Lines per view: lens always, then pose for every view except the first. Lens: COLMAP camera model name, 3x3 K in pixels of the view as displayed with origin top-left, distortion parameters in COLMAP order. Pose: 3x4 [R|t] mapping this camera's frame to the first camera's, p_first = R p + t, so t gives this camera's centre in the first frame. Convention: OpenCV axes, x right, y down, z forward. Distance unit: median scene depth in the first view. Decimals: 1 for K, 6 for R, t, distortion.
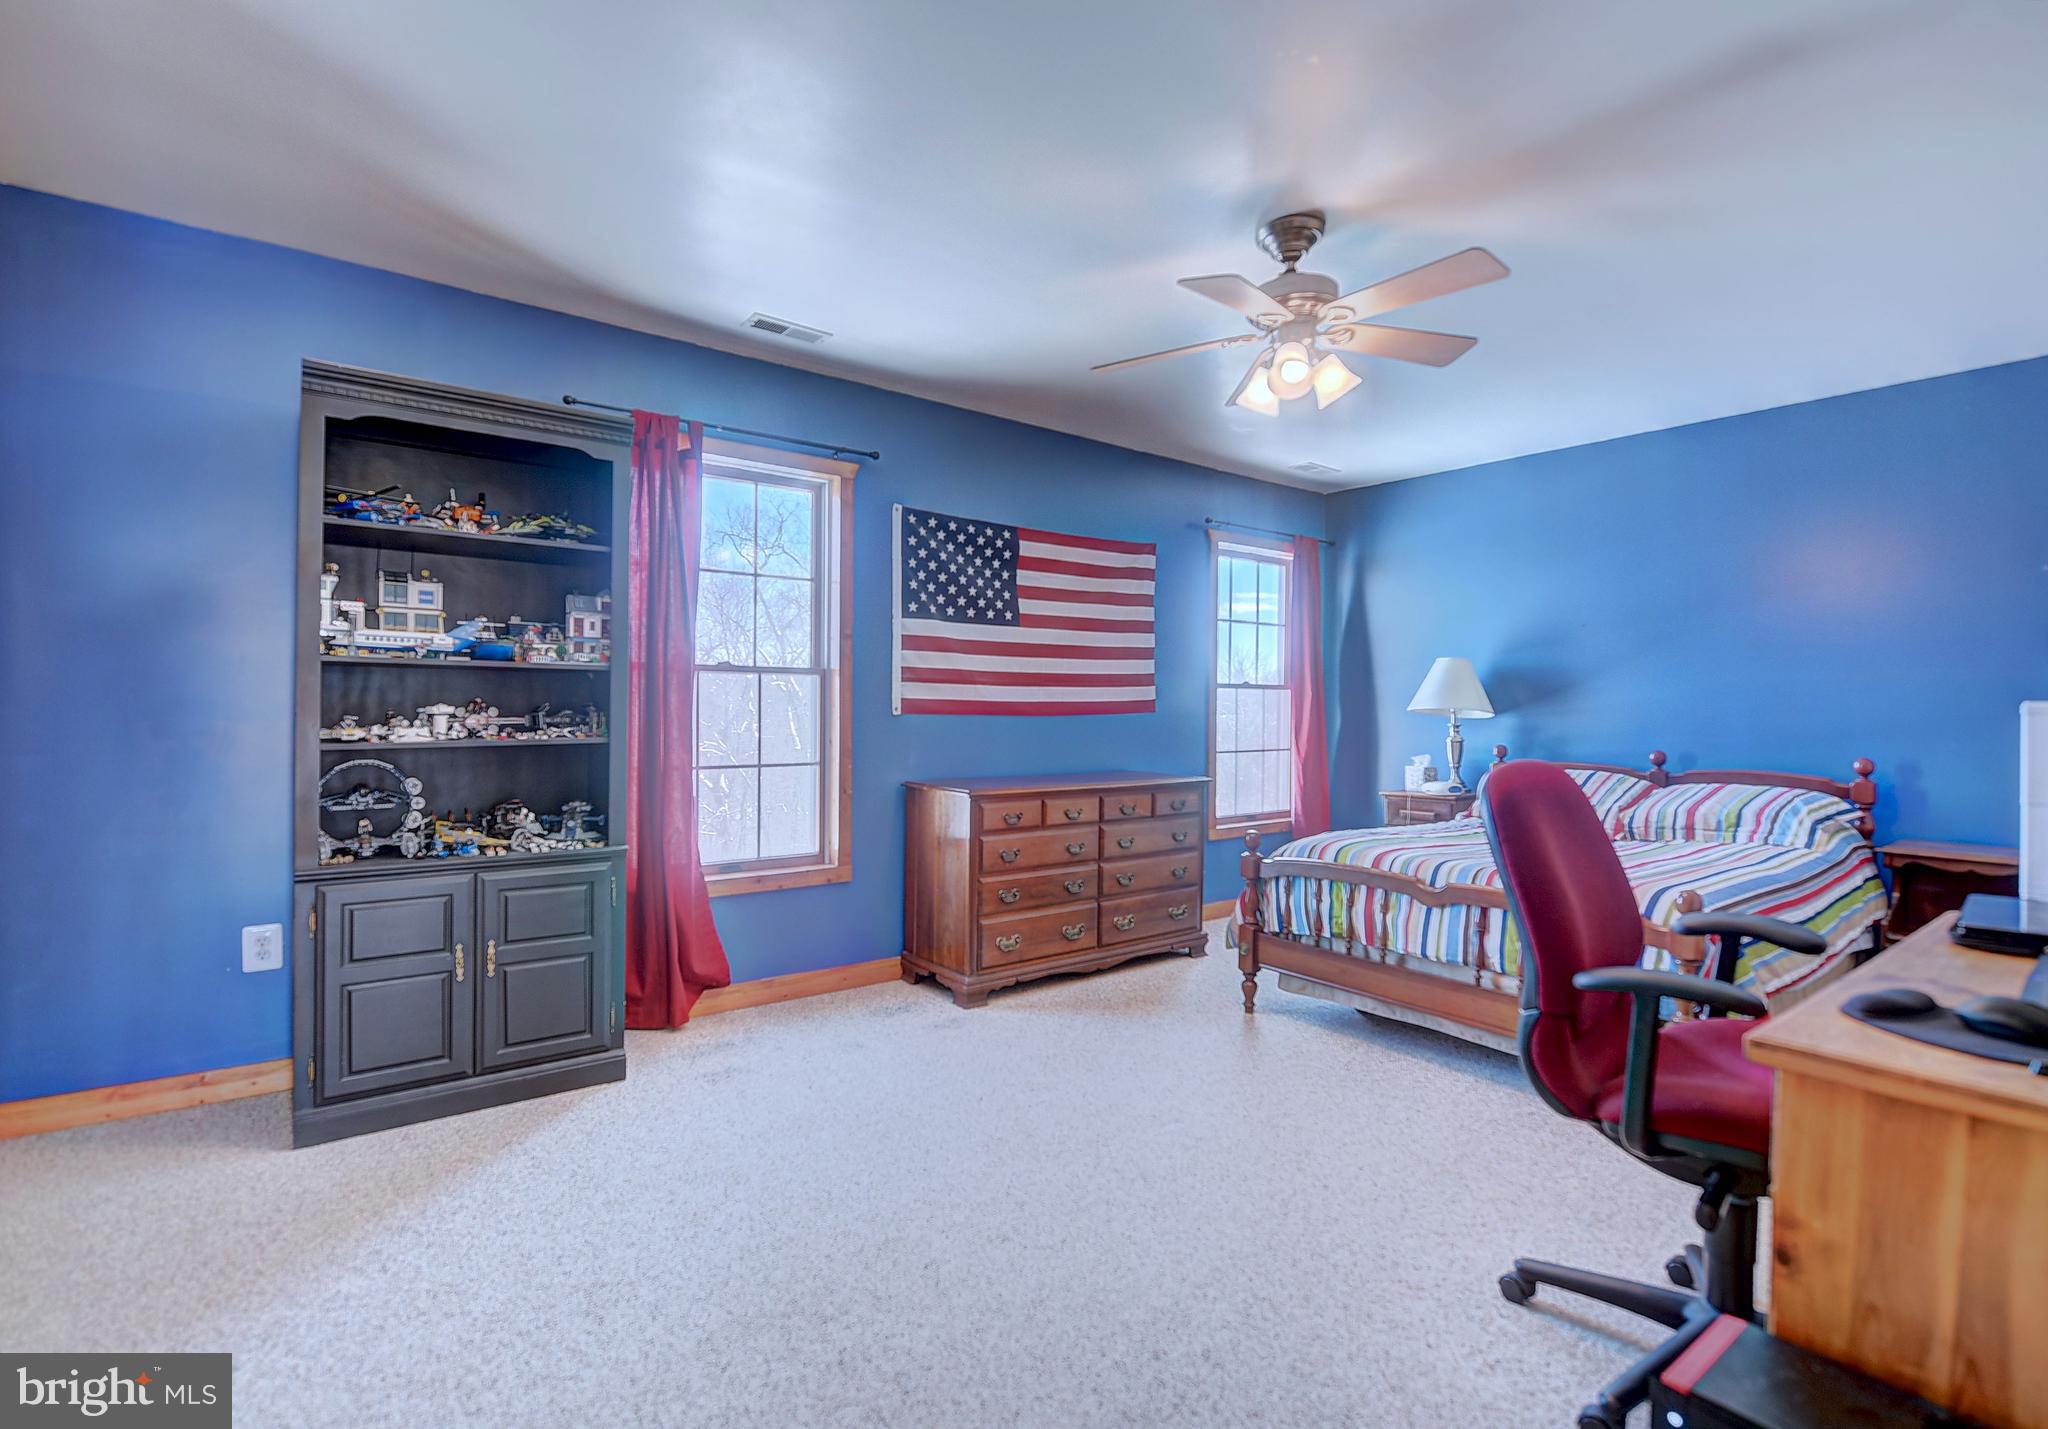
lens RADIAL K [[981.6, 0, 1024.0], [0, 981.6, 714.5], [0, 0, 1]] dist [-0.000195, -0.000269]
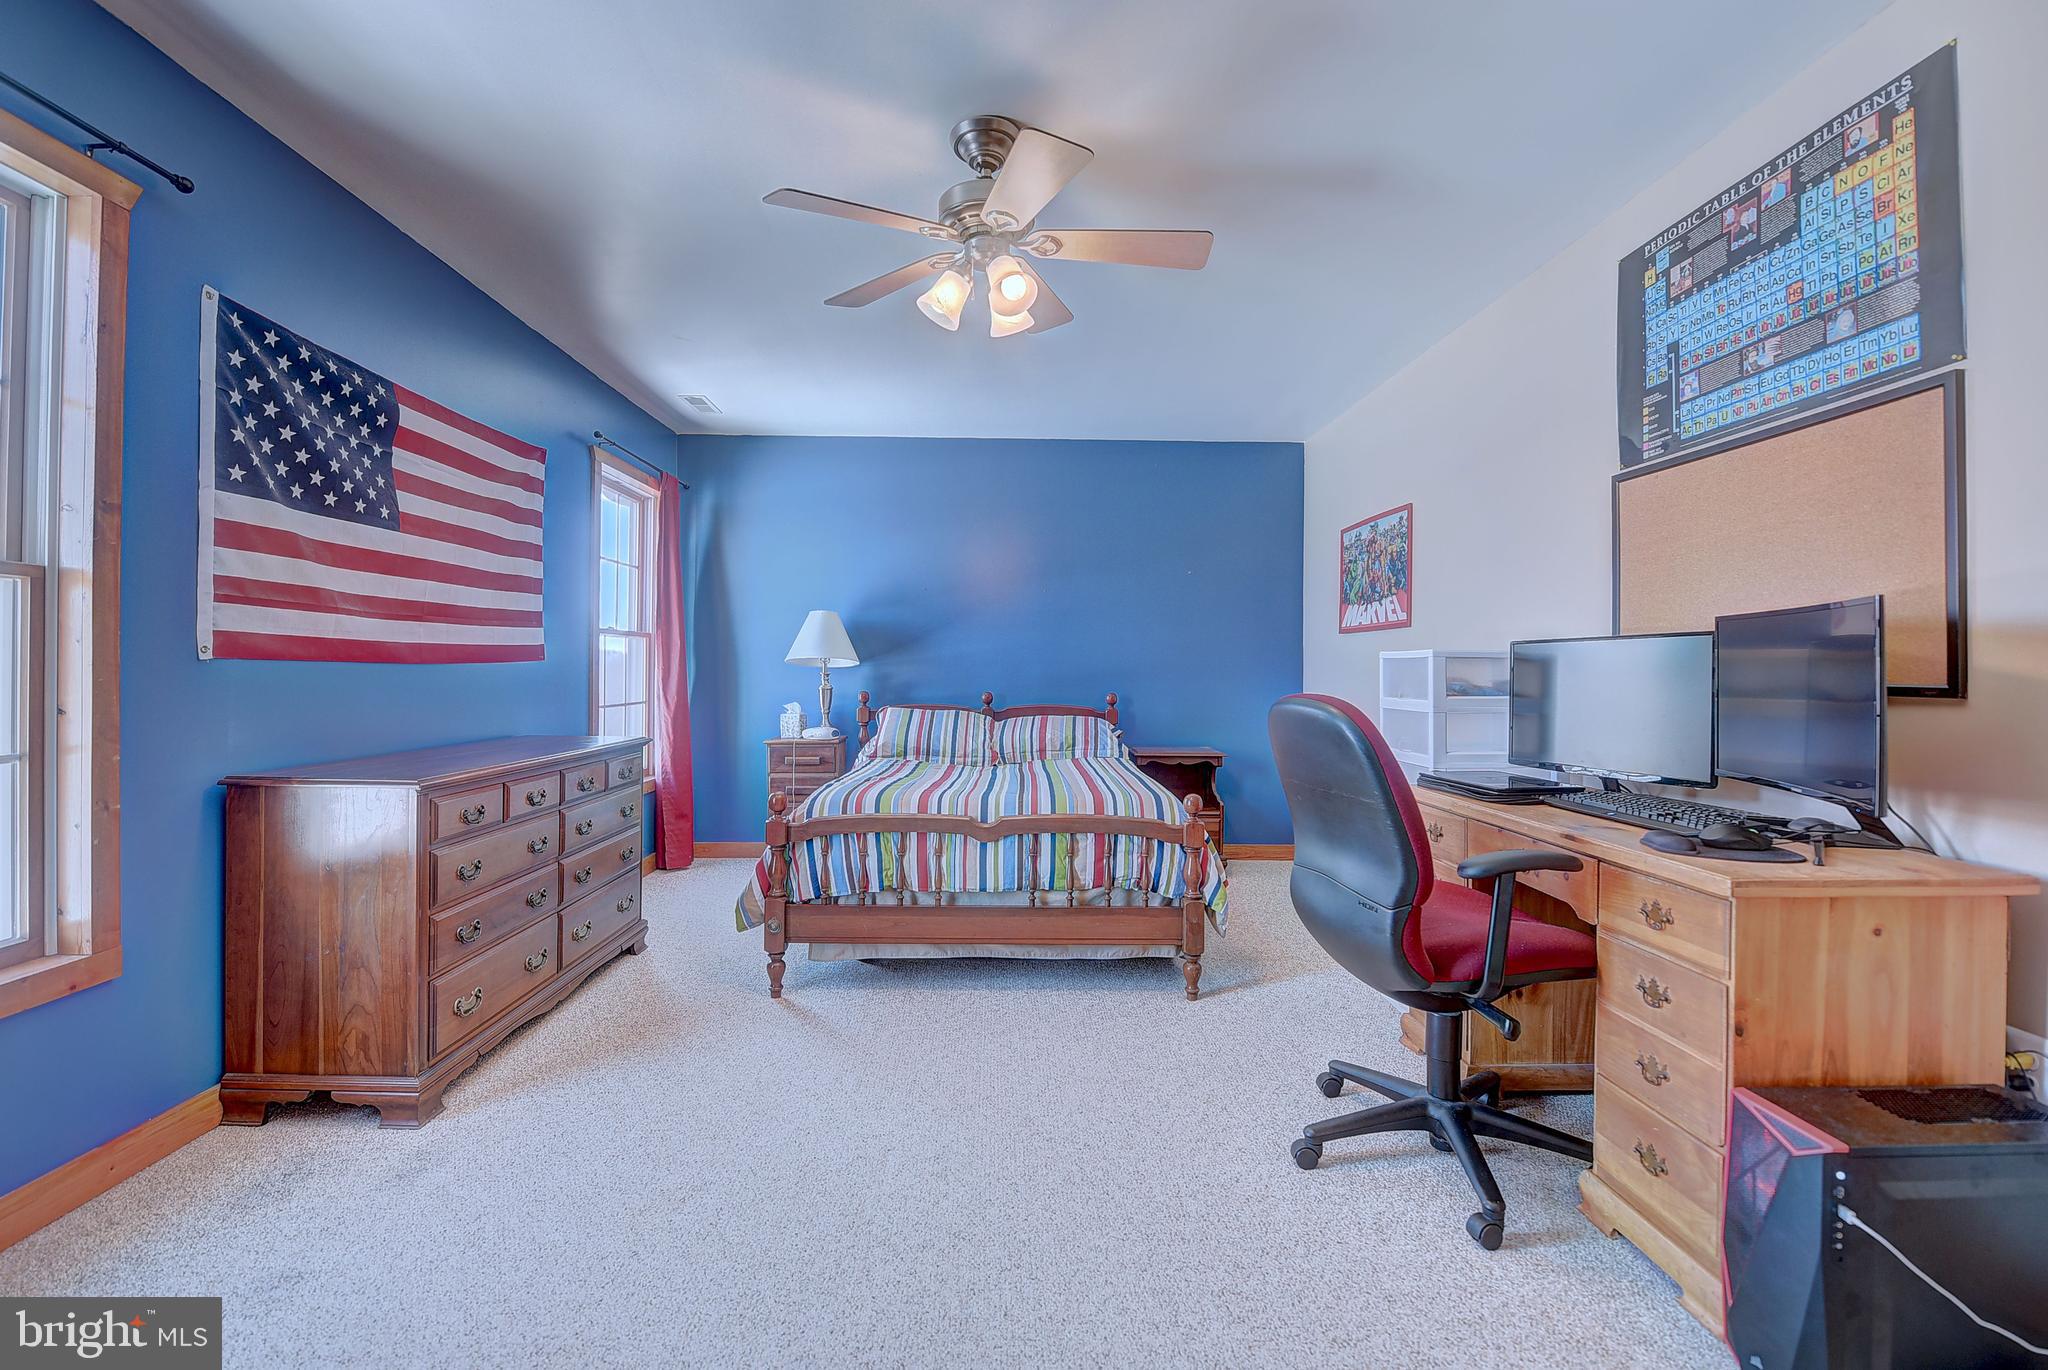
lens RADIAL K [[870.2, 0, 1018.5], [0, 870.2, 670.0], [0, 0, 1]] dist [-0.002976, -0.006774]
pose [[0.592330, -0.004281, 0.805684, -0.260030], [0.005467, 0.999984, 0.001295, 0.008229], [-0.805677, 0.003638, 0.592344, 0.341182]]
